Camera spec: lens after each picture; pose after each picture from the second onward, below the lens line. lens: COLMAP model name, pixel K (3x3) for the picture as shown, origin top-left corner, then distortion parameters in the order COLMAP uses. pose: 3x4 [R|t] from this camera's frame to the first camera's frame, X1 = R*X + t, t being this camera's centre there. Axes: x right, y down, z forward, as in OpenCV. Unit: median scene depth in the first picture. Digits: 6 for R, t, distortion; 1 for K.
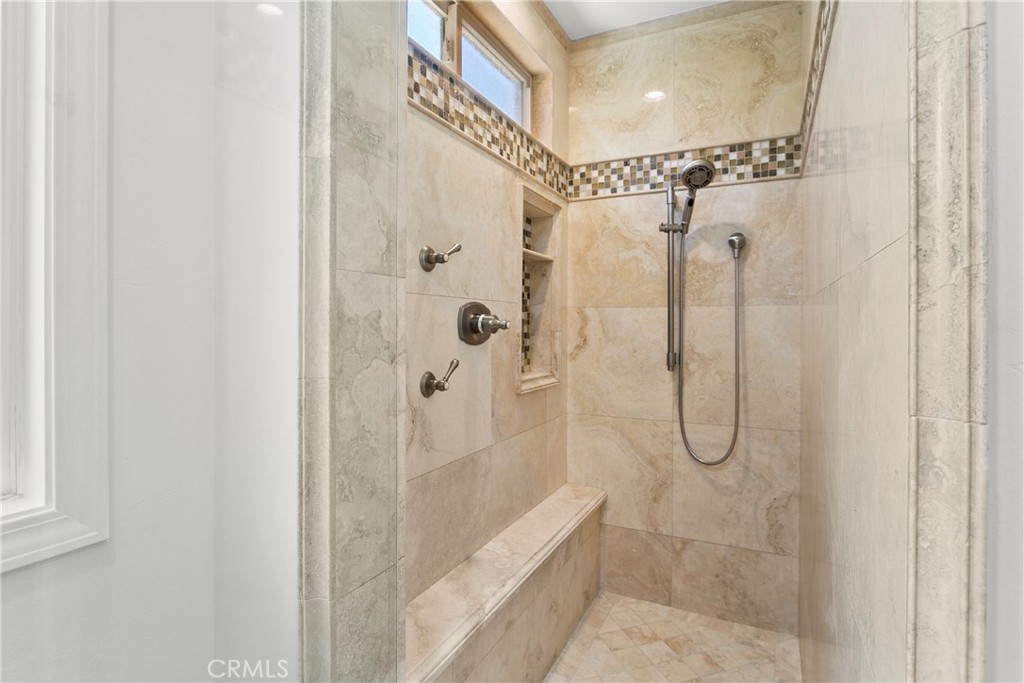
lens RADIAL K [[515.7, 0, 512.5], [0, 515.7, 326.1], [0, 0, 1]] dist [-0.011524, 0.000361]
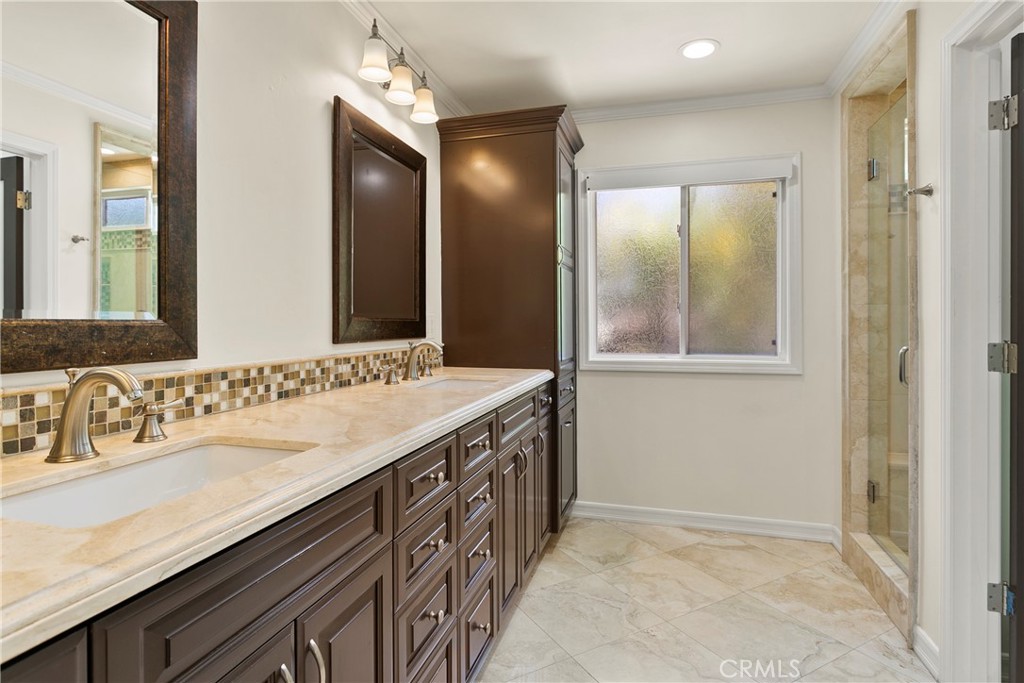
lens RADIAL K [[515.7, 0, 512.5], [0, 515.7, 326.1], [0, 0, 1]] dist [-0.011524, 0.000361]
pose [[0.184623, 0.002466, -0.982806, 2.682008], [-0.000732, 0.999997, 0.002371, 0.030391], [0.982809, 0.000281, 0.184624, -1.920795]]
